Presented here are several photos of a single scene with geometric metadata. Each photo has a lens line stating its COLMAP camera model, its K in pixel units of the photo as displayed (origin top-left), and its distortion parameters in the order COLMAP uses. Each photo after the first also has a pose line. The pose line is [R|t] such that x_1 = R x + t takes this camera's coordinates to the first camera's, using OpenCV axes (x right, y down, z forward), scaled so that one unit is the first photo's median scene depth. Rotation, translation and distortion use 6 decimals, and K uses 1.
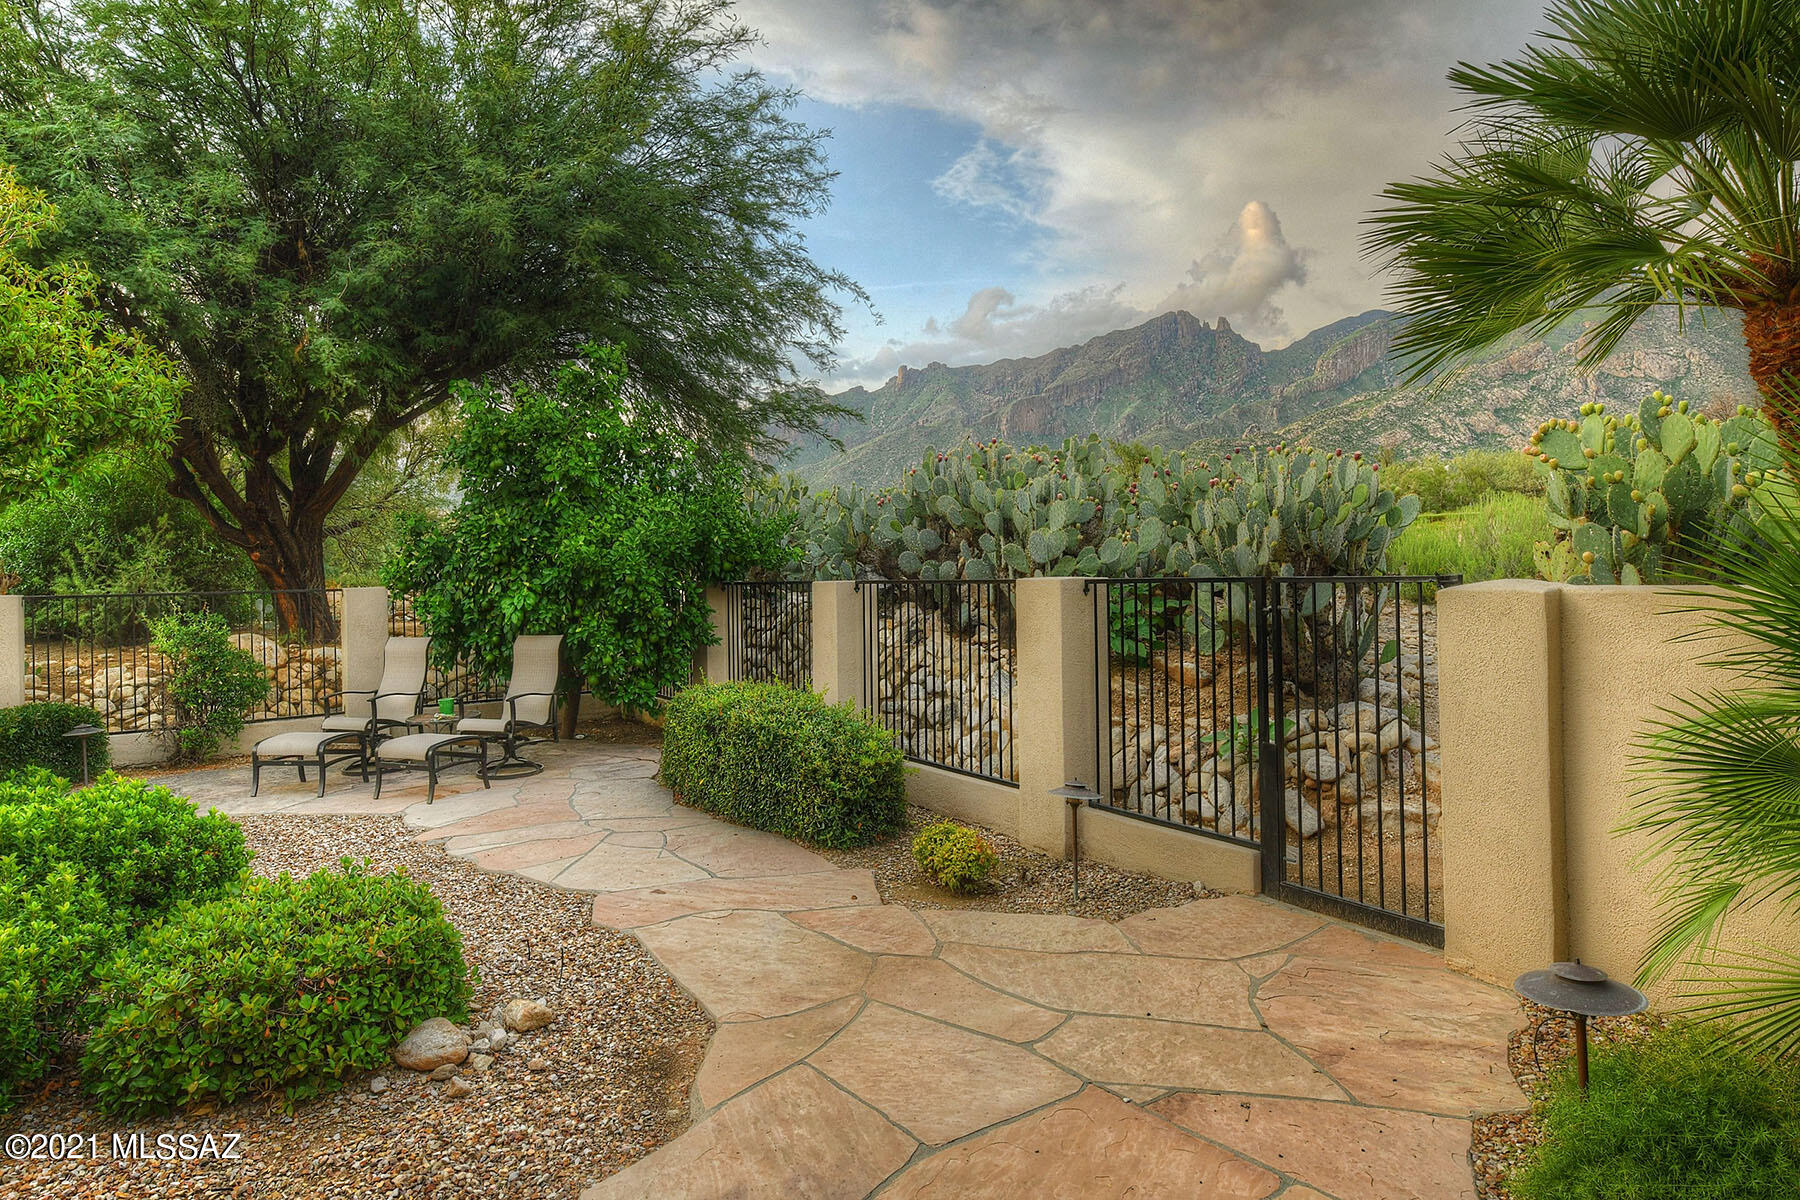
lens RADIAL K [[1057.7, 0, 910.8], [0, 1057.7, 594.3], [0, 0, 1]] dist [-0.053550, -0.000209]
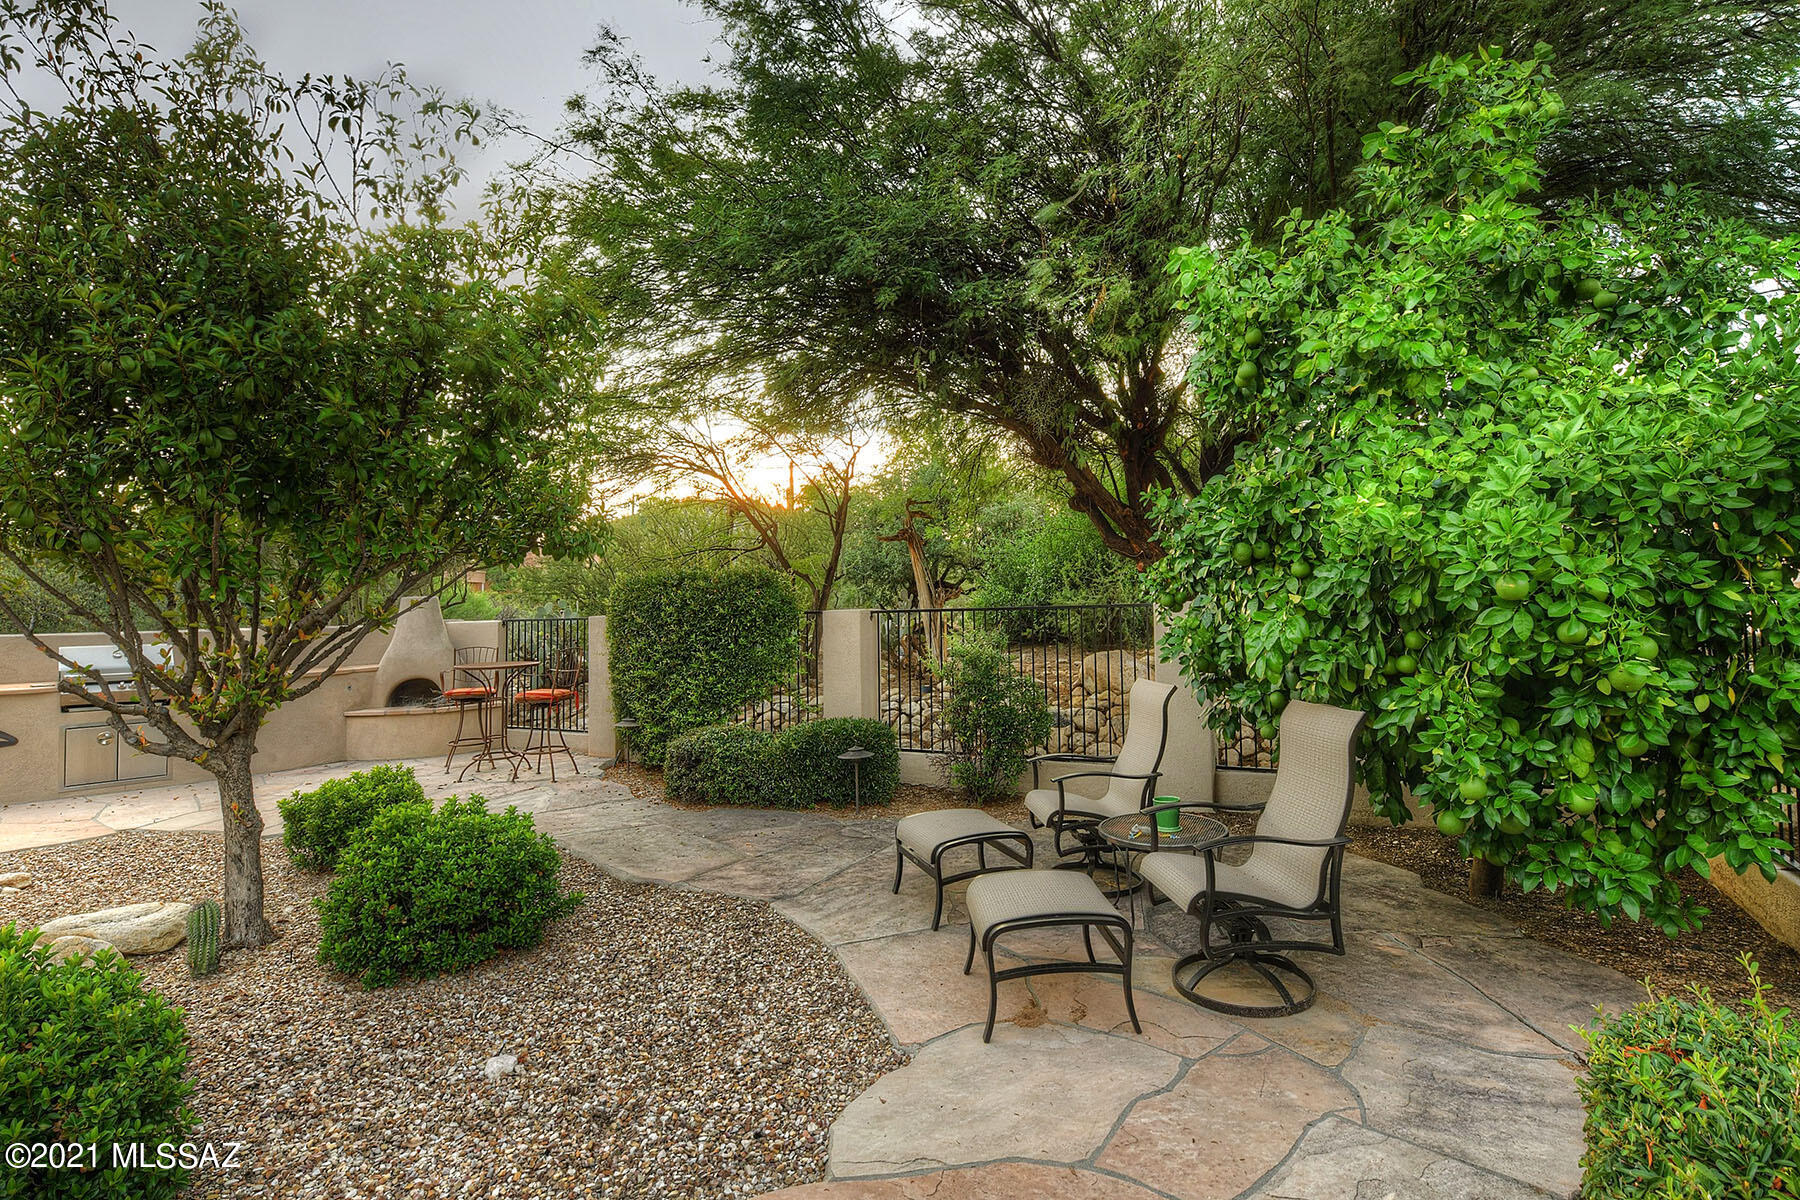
lens RADIAL K [[803.0, 0, 898.1], [0, 803.0, 595.4], [0, 0, 1]] dist [-0.000238, -0.000015]
pose [[0.442113, -0.003840, -0.896951, -0.106059], [-0.005374, 0.999962, -0.006930, -0.007761], [0.896943, 0.007884, 0.442075, 0.655795]]
